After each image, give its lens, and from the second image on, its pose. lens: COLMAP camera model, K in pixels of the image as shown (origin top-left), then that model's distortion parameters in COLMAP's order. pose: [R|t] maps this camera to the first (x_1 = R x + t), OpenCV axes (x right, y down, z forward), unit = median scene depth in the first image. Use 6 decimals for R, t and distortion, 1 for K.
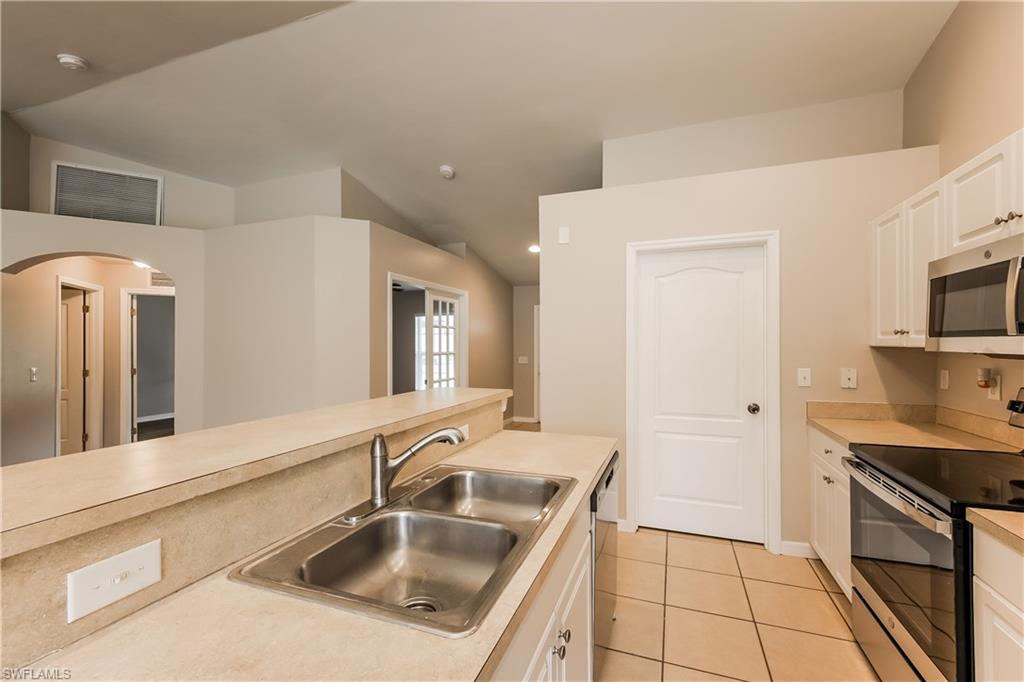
lens RADIAL K [[411.4, 0, 512.0], [0, 411.4, 341.0], [0, 0, 1]] dist [0.001475, 0.000409]
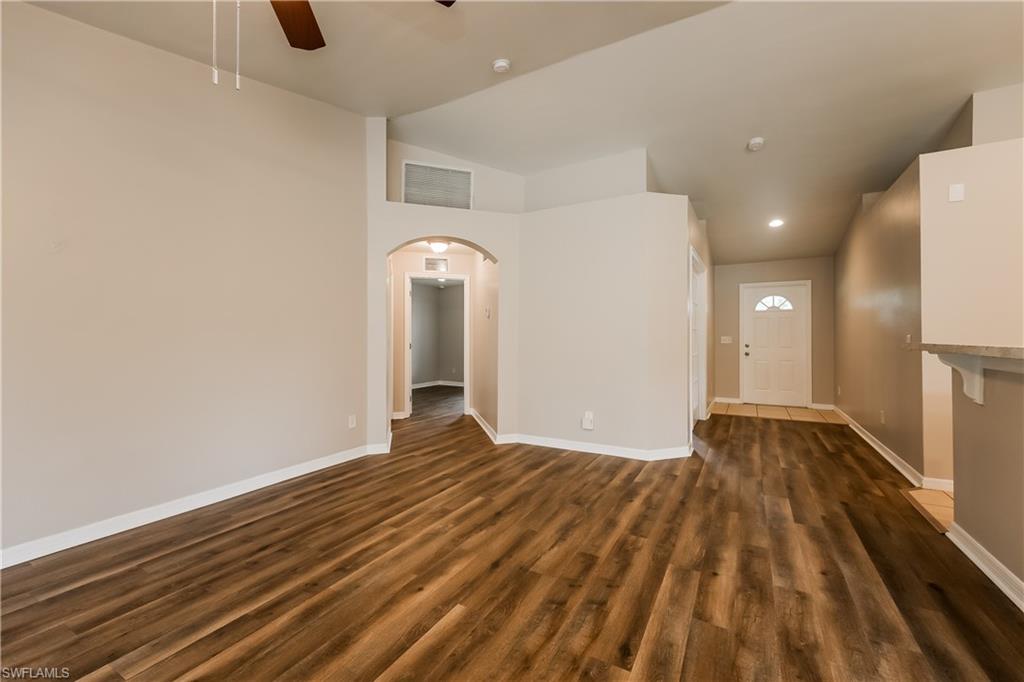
lens RADIAL K [[411.4, 0, 512.0], [0, 411.4, 341.0], [0, 0, 1]] dist [0.001475, 0.000409]
pose [[0.986404, -0.001623, -0.164328, -0.601590], [0.004276, 0.999866, 0.015788, 0.059089], [0.164281, -0.016276, 0.986279, -0.110460]]
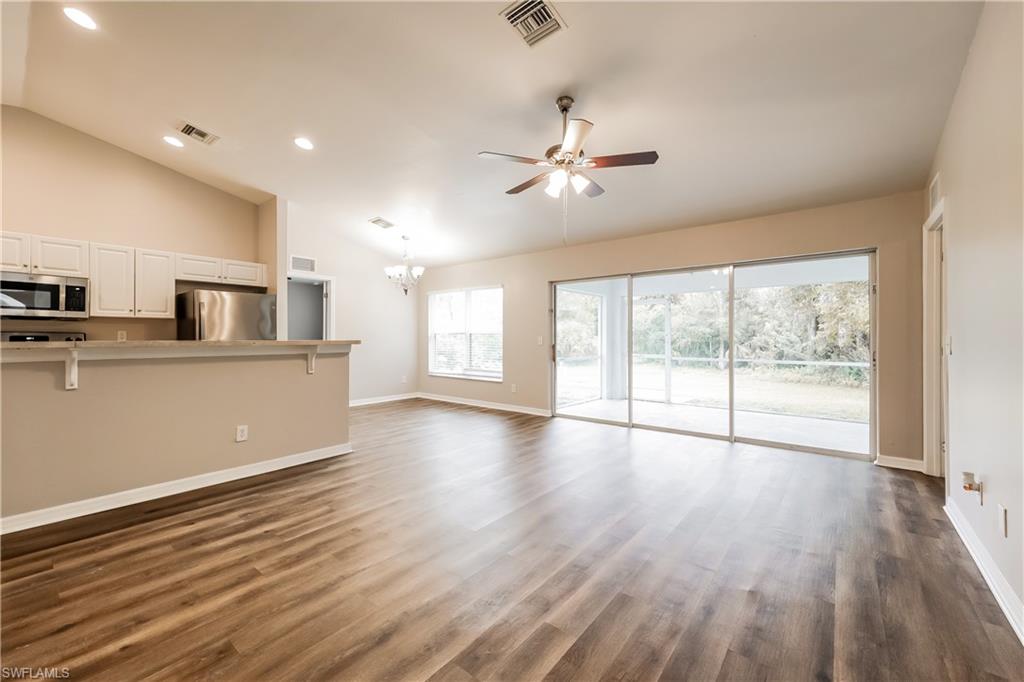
lens RADIAL K [[421.9, 0, 512.0], [0, 421.9, 341.0], [0, 0, 1]] dist [0.001146, 0.000181]
pose [[-0.952663, -0.002833, 0.304014, -0.983484], [-0.002911, 0.999996, 0.000198, 0.065778], [-0.304013, -0.000696, -0.952668, 0.916983]]
